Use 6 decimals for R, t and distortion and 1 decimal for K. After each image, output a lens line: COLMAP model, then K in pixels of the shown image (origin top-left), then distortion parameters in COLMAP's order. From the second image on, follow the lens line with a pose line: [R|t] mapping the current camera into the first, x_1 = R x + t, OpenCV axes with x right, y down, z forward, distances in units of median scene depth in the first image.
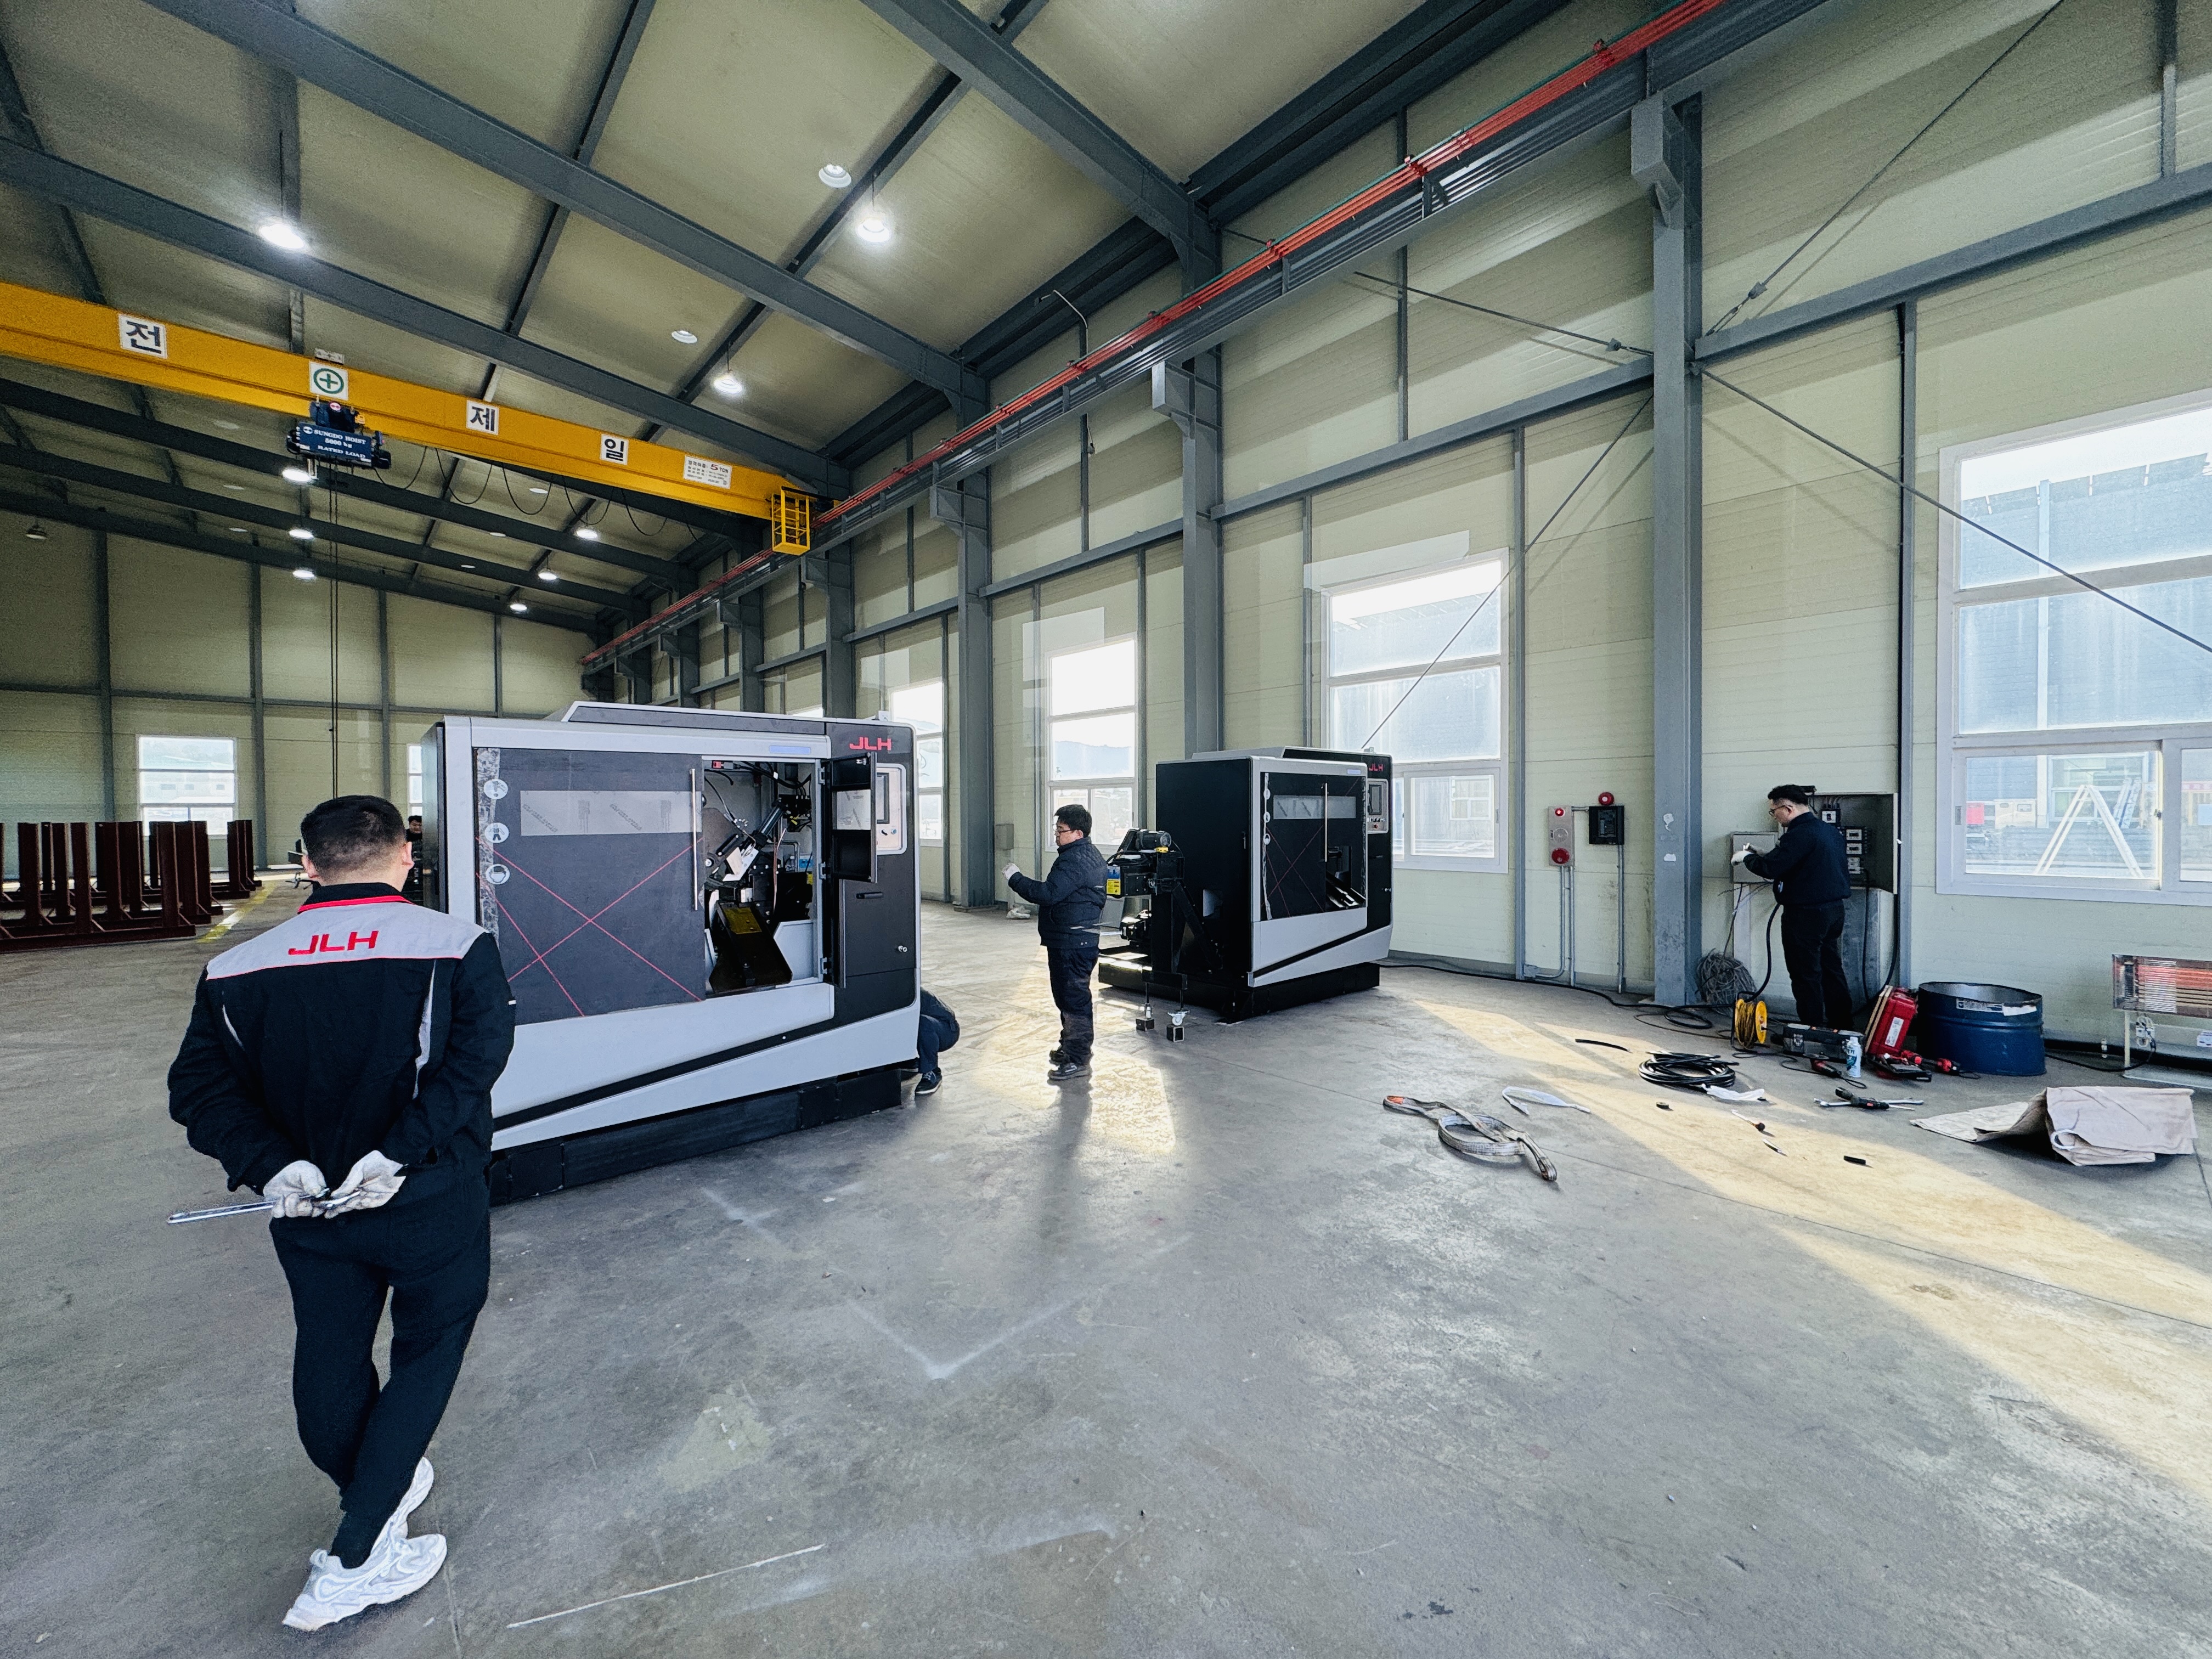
lens RADIAL K [[893.2, 0, 1093.3], [0, 893.2, 824.8], [0, 0, 1]] dist [0.007099, -0.000526]
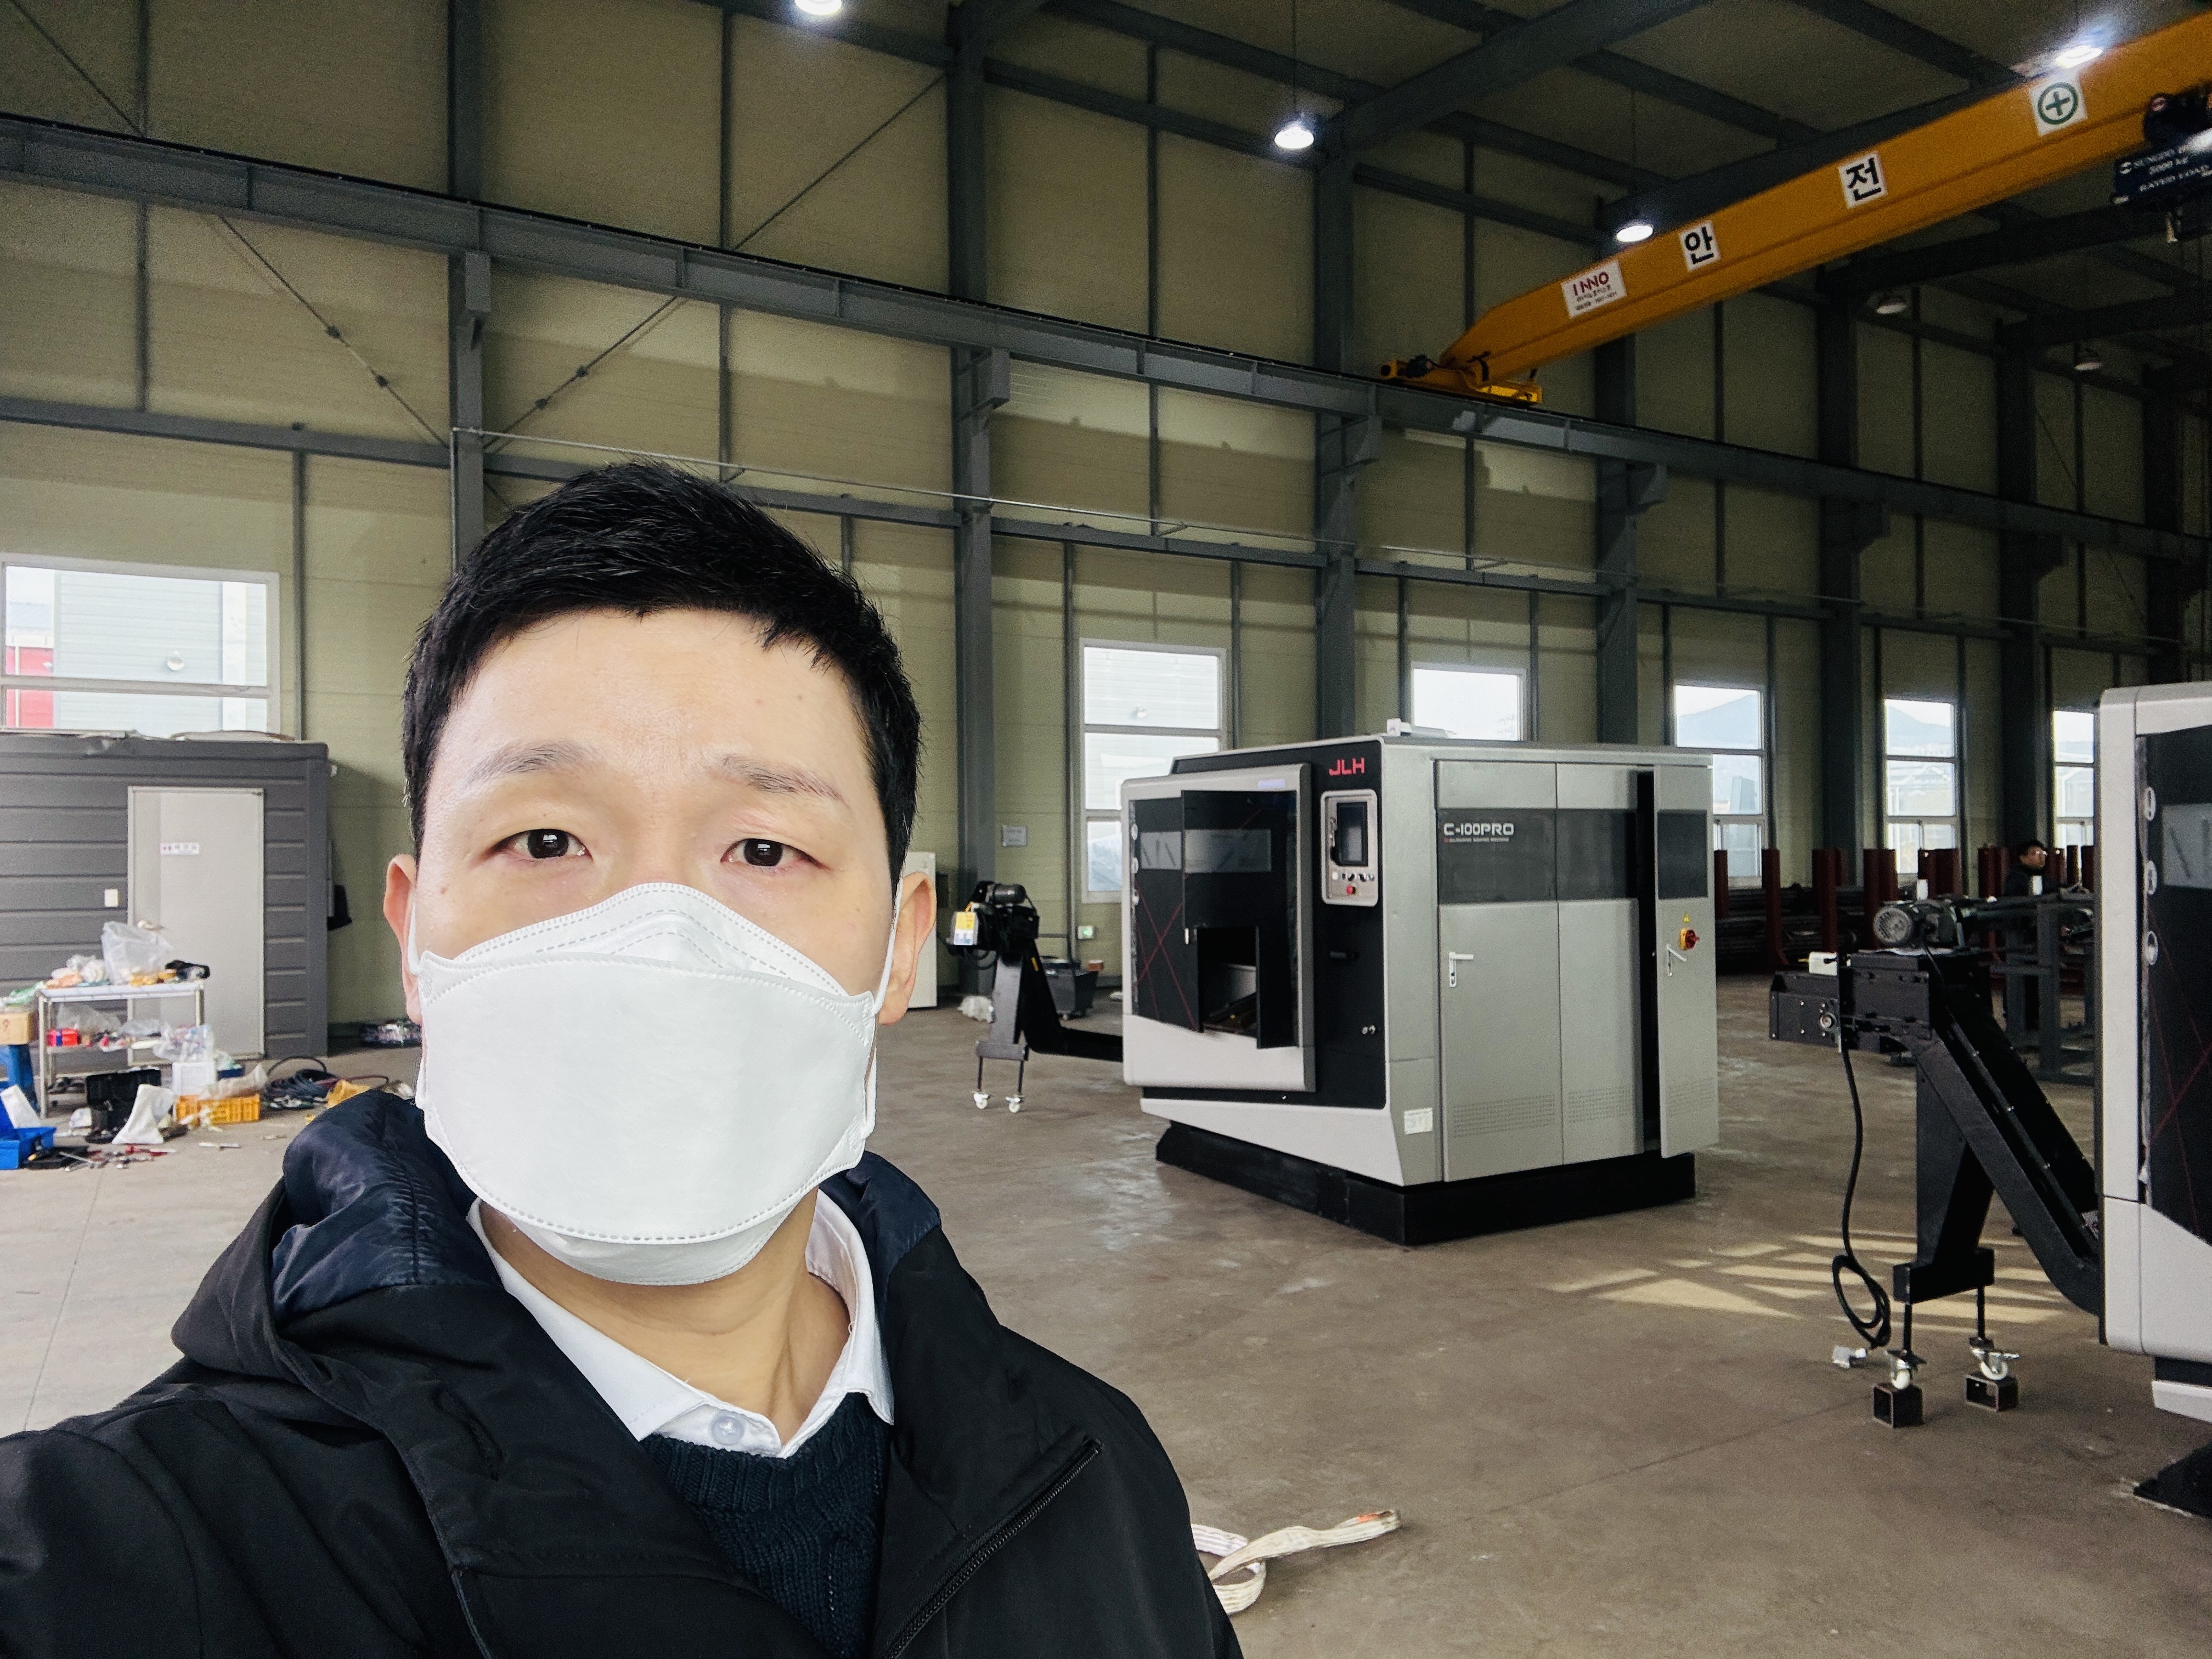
lens RADIAL K [[1580.5, 0, 1110.3], [0, 1580.5, 833.1], [0, 0, 1]] dist [-0.000012, -0.001184]
pose [[-0.183014, -0.001387, -0.983109, 0.829121], [-0.013789, 0.999904, 0.001156, -0.020211], [0.983014, 0.013768, -0.183016, 0.731738]]
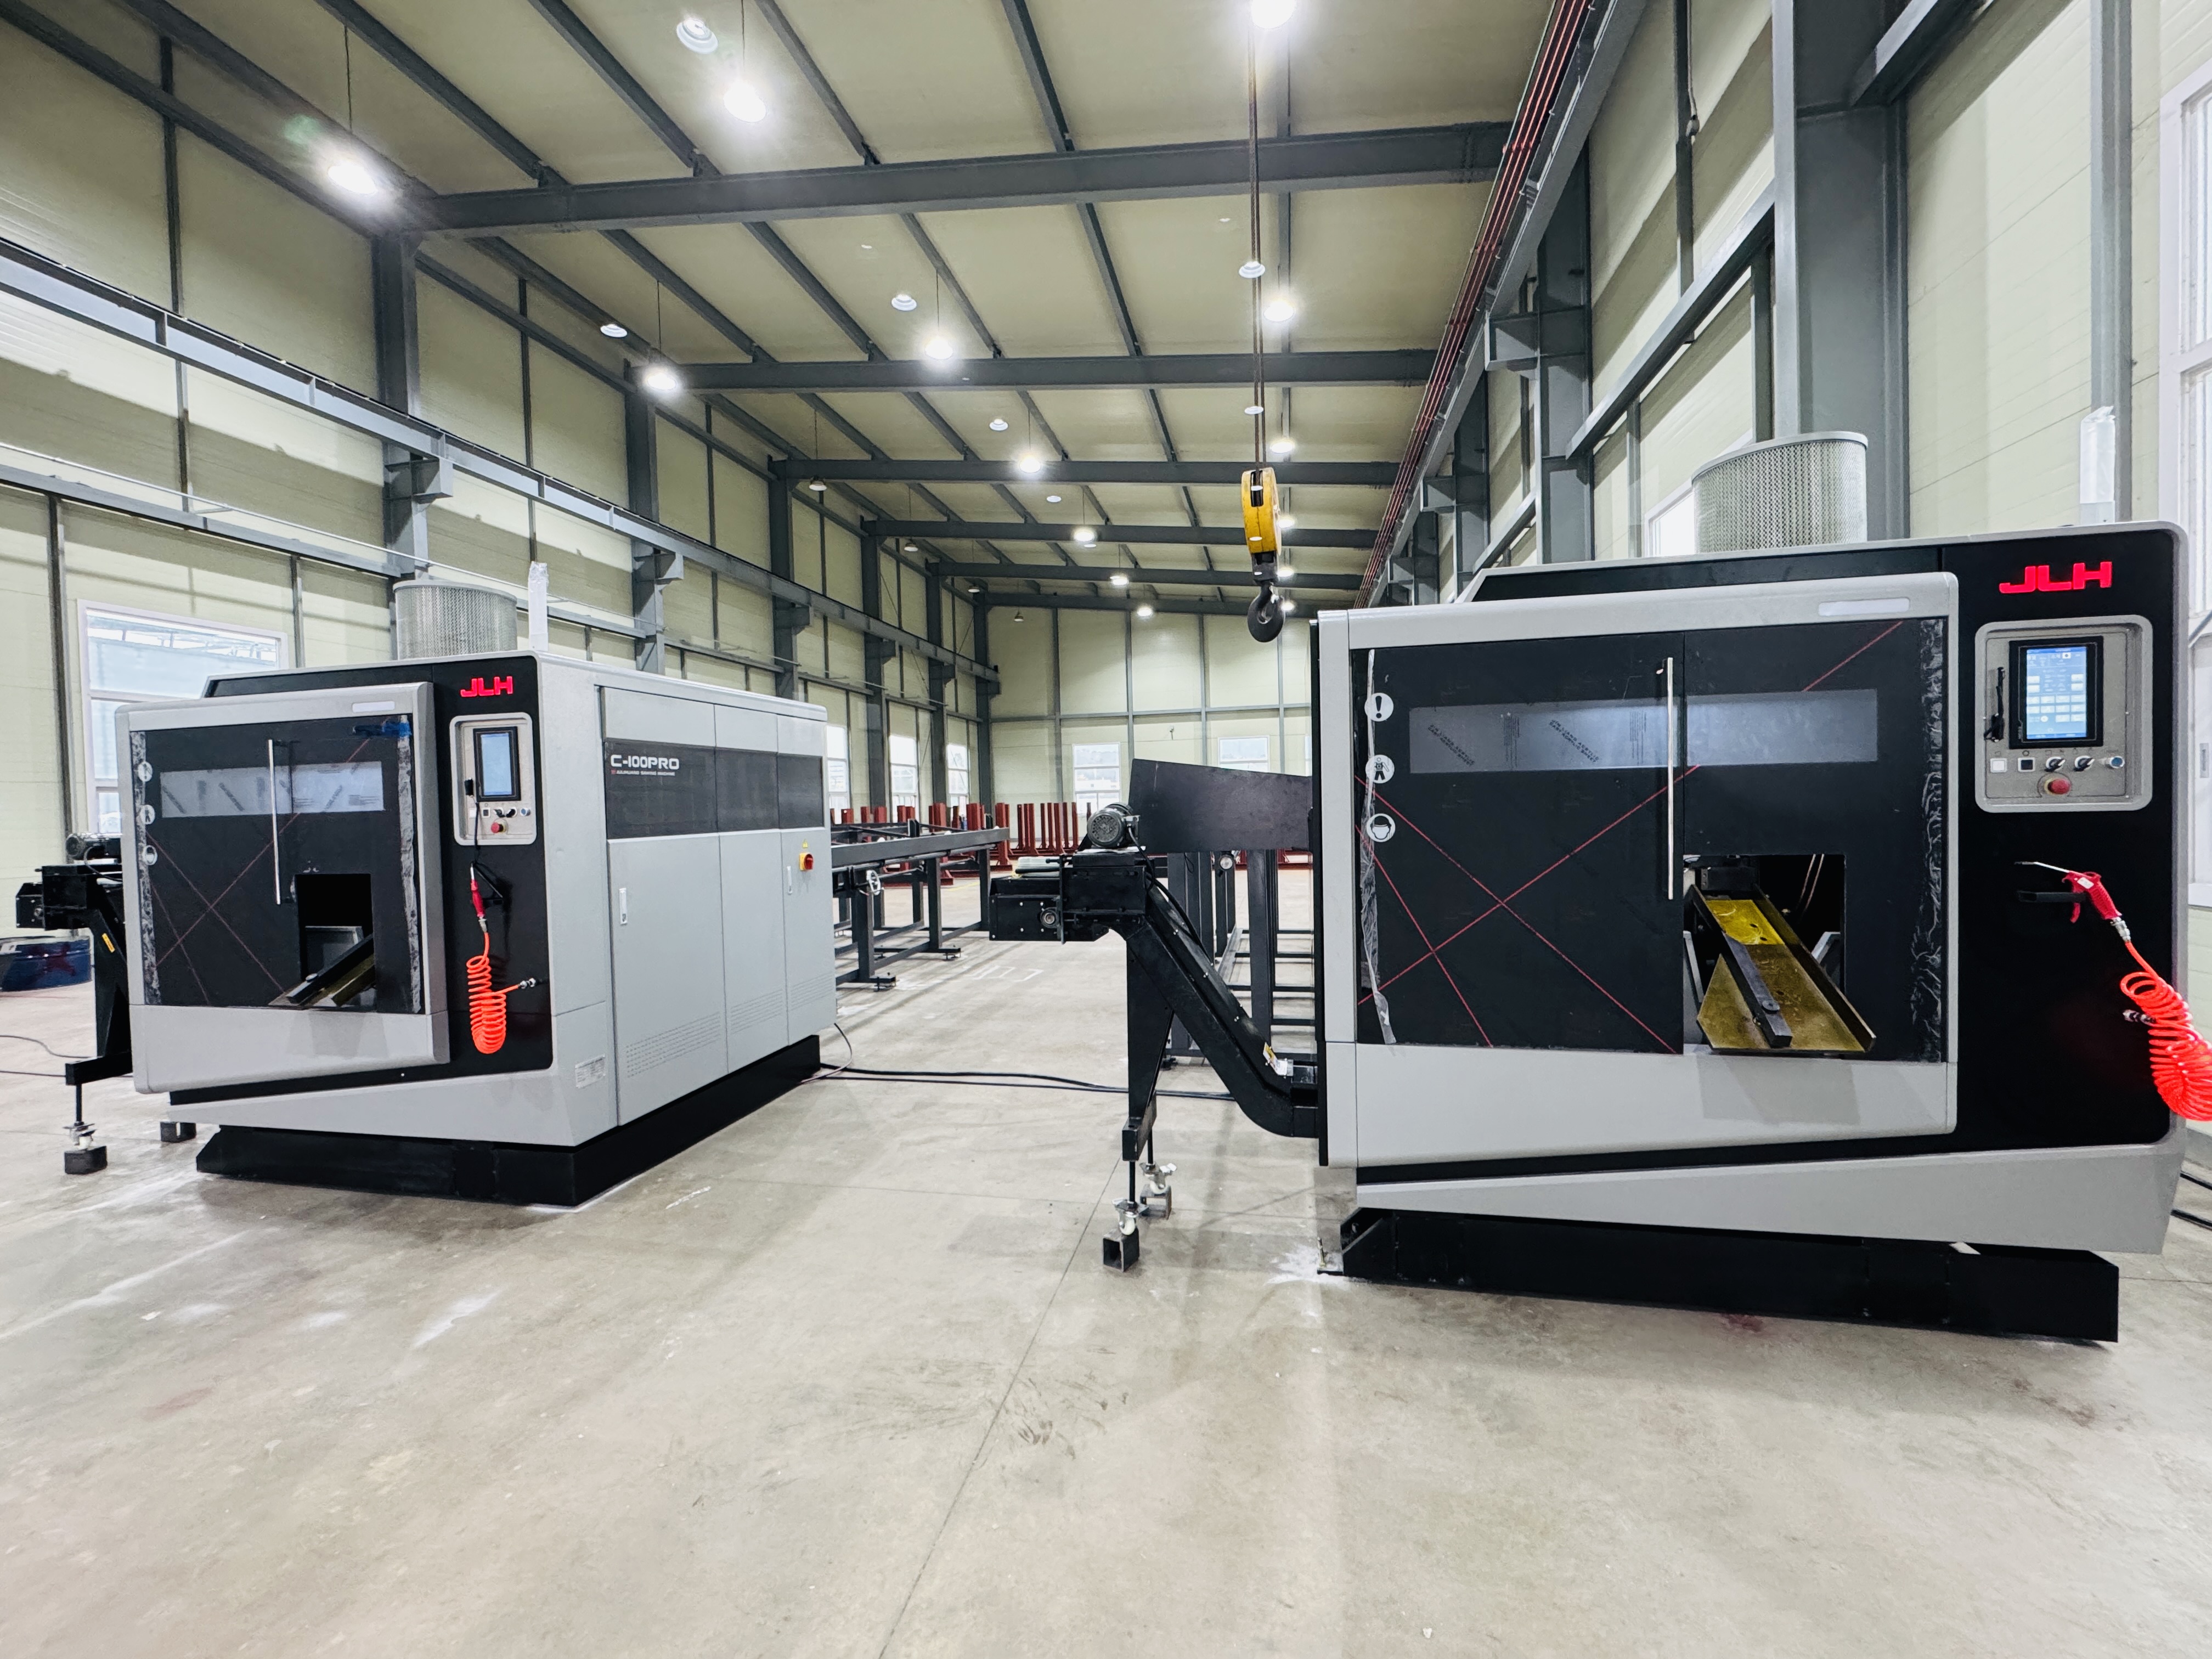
lens RADIAL K [[893.2, 0, 1114.2], [0, 893.2, 817.2], [0, 0, 1]] dist [0.007099, -0.000526]
pose [[0.590309, 0.001805, -0.807175, 0.432576], [0.010024, 0.999904, 0.009566, 0.007113], [0.807115, -0.013738, 0.590234, 0.682834]]
